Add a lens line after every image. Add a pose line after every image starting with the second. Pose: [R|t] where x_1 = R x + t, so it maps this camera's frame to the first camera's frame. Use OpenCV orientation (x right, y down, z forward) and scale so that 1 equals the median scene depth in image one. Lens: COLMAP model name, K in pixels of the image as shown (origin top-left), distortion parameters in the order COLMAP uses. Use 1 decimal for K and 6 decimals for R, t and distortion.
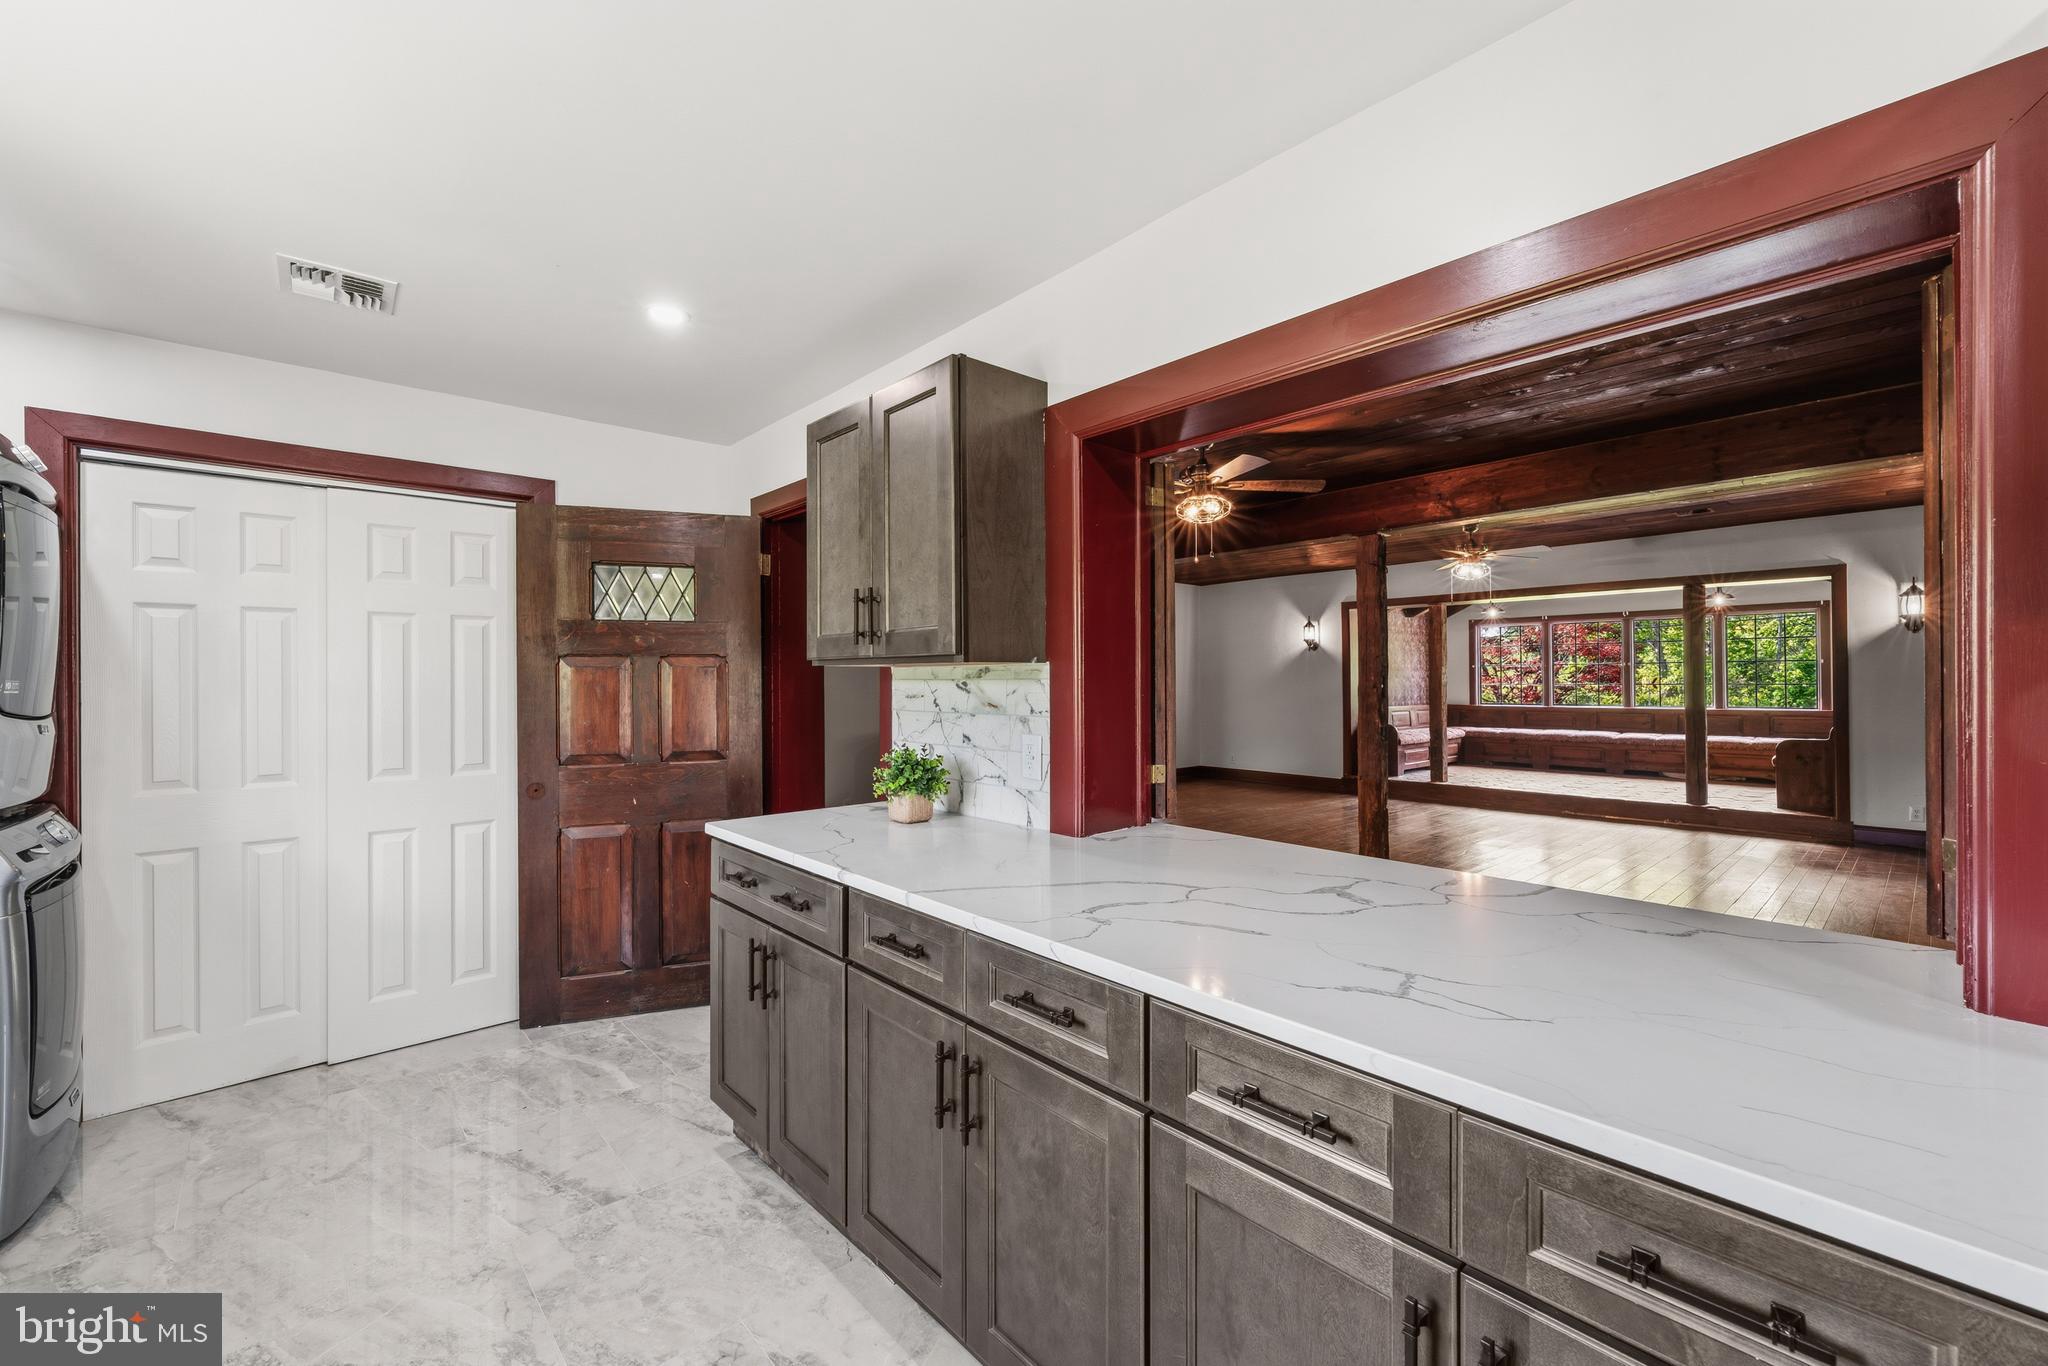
lens RADIAL K [[832.6, 0, 1013.1], [0, 832.6, 678.3], [0, 0, 1]] dist [0.006721, -0.004443]
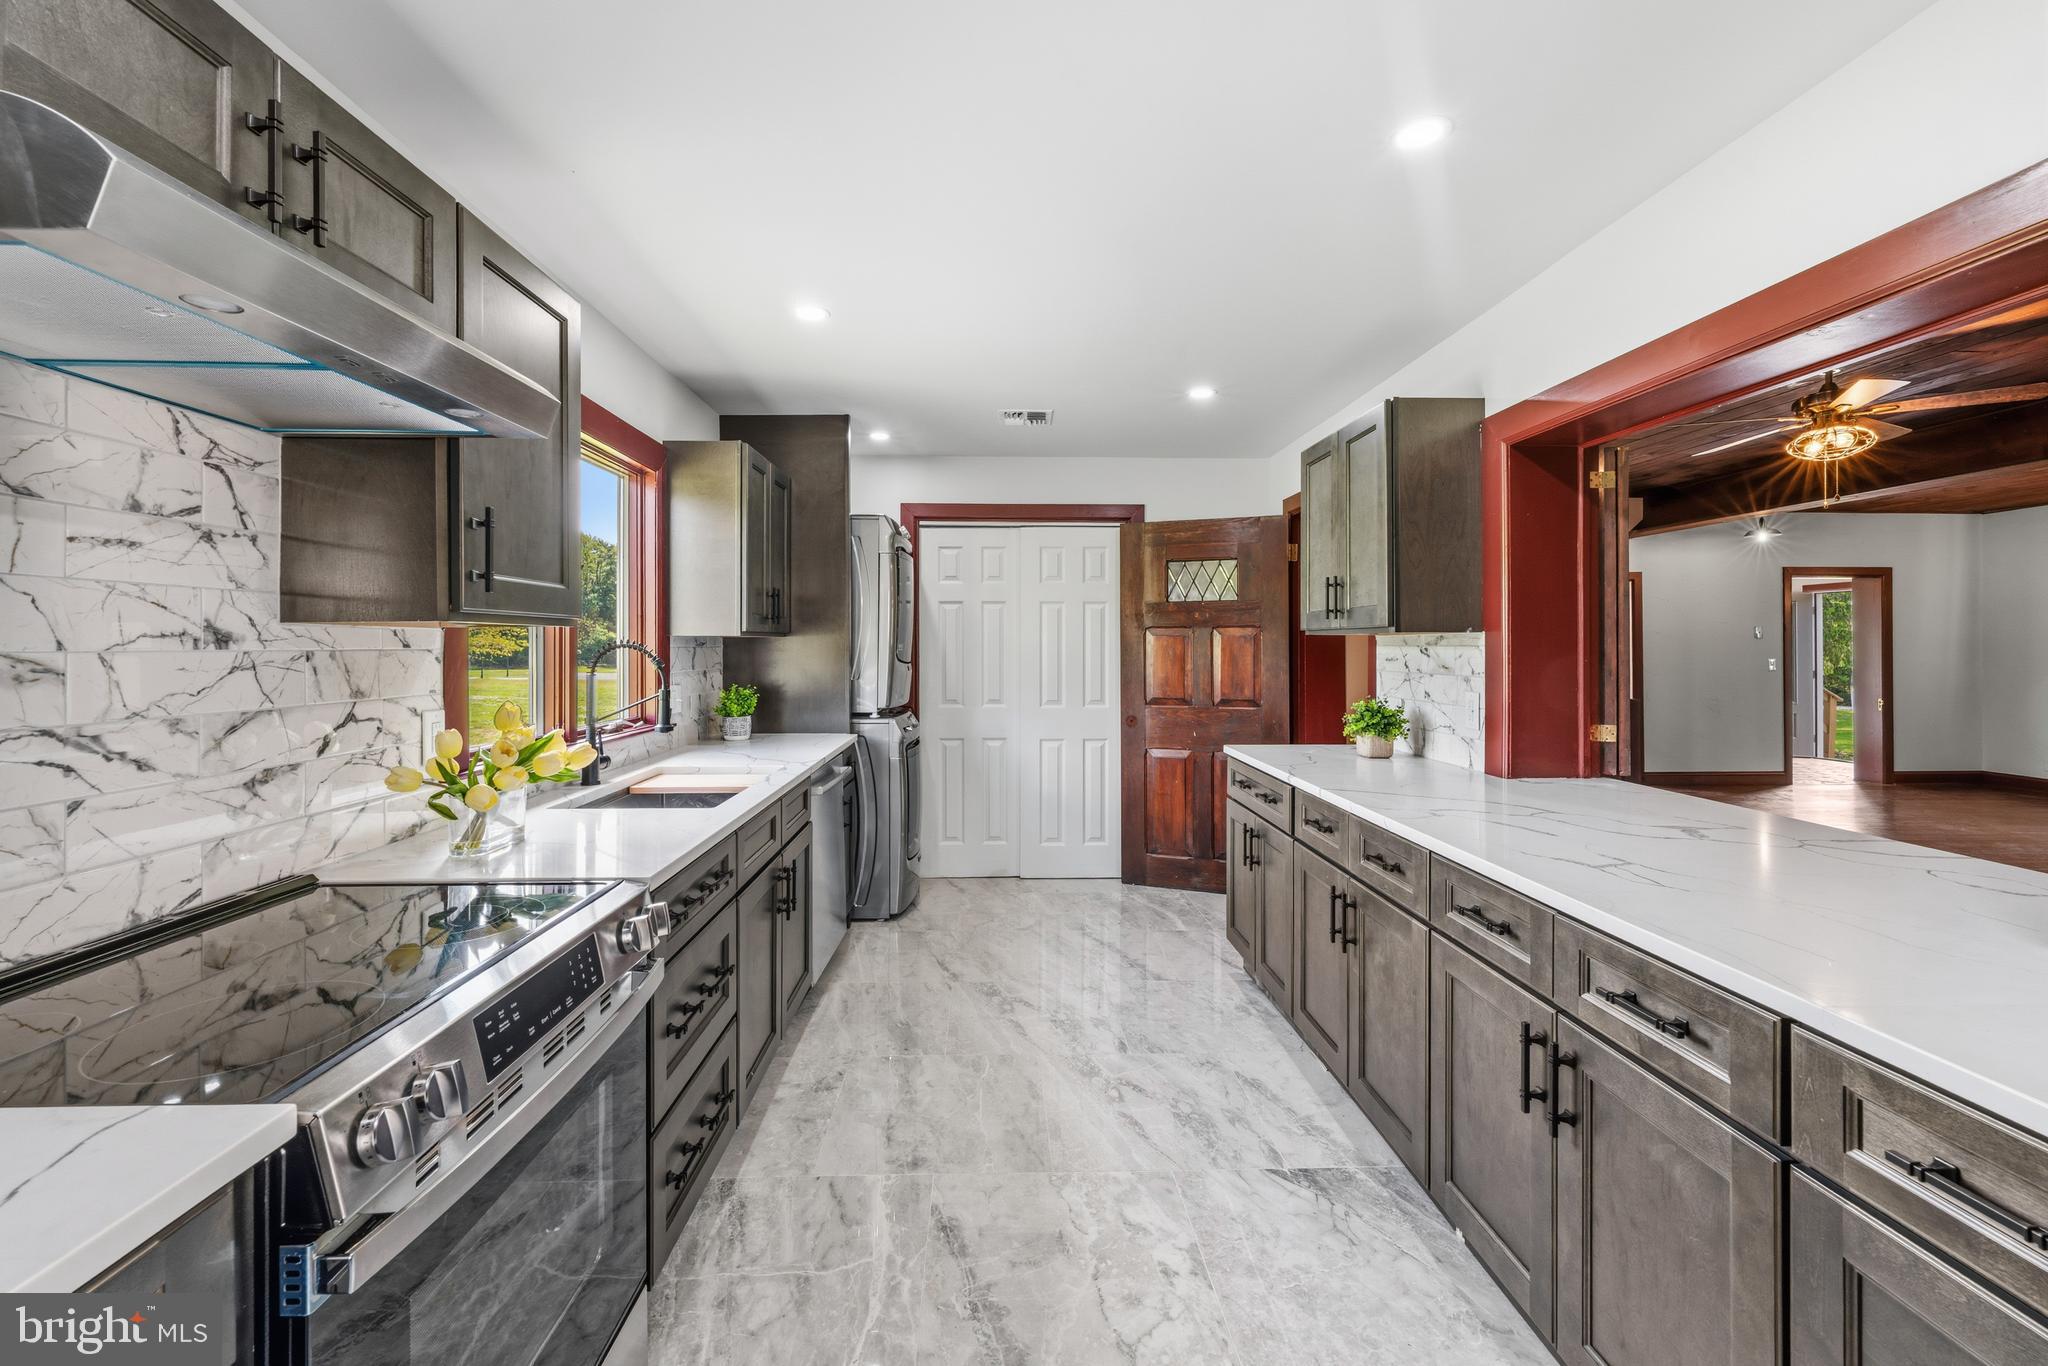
lens RADIAL K [[846.4, 0, 1018.1], [0, 846.4, 645.7], [0, 0, 1]] dist [0.000945, -0.000160]
pose [[0.770207, 0.005048, -0.637774, 0.283797], [-0.003399, 0.999987, 0.003810, -0.001373], [0.637785, -0.000767, 0.770214, -0.343425]]
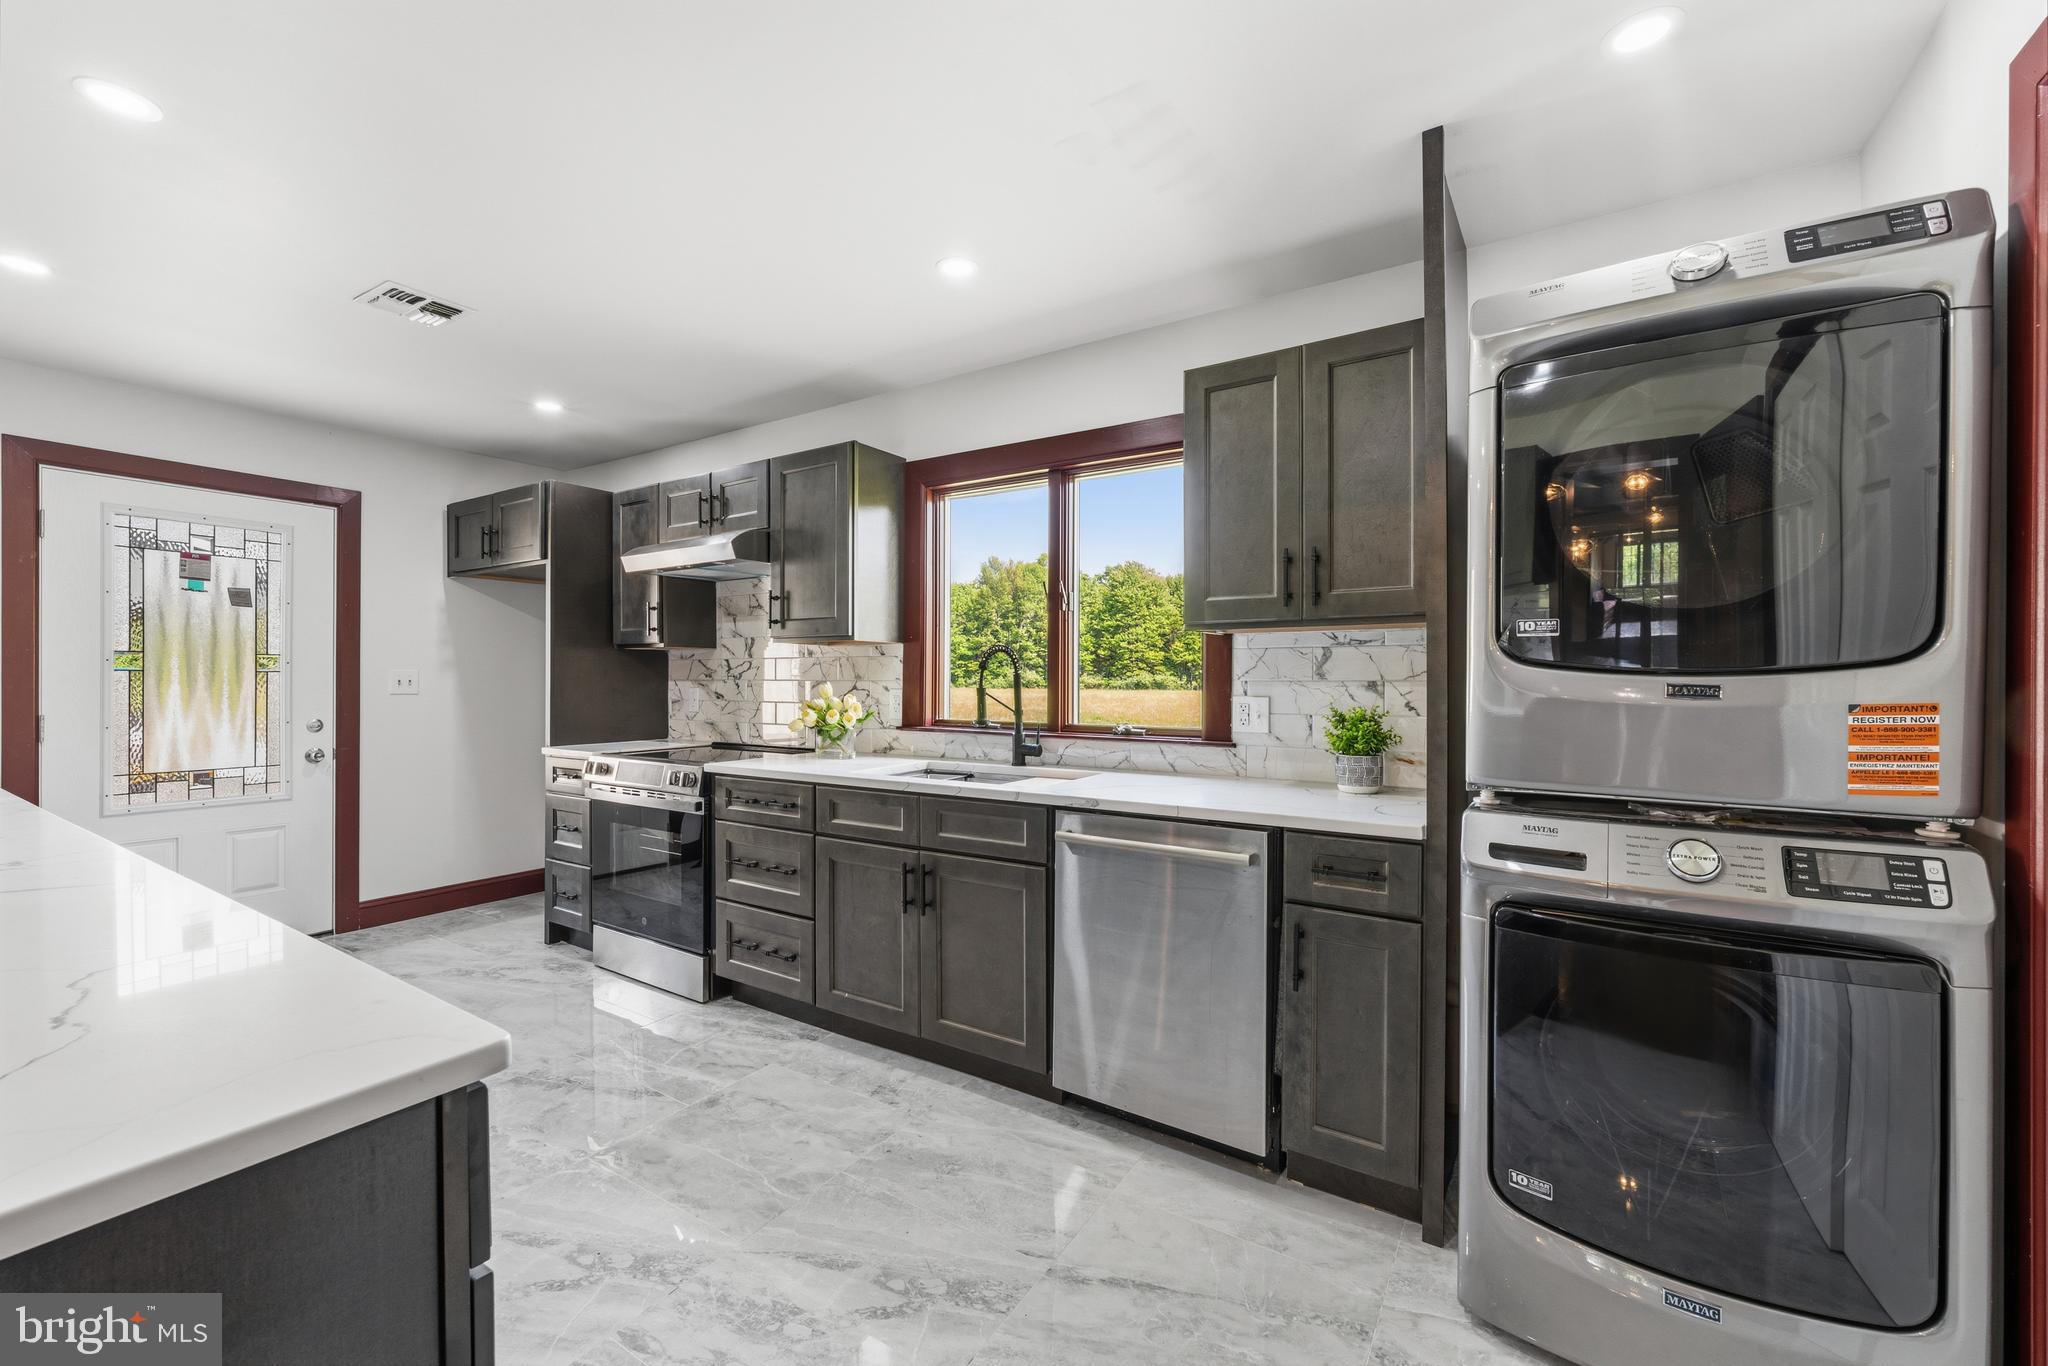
lens RADIAL K [[832.6, 0, 1013.1], [0, 832.6, 678.3], [0, 0, 1]] dist [0.006721, -0.004443]
pose [[-0.965589, 0.005333, -0.260020, -0.471837], [0.004788, 0.999985, 0.002730, 0.042982], [0.260030, 0.001391, -0.965599, 1.362478]]
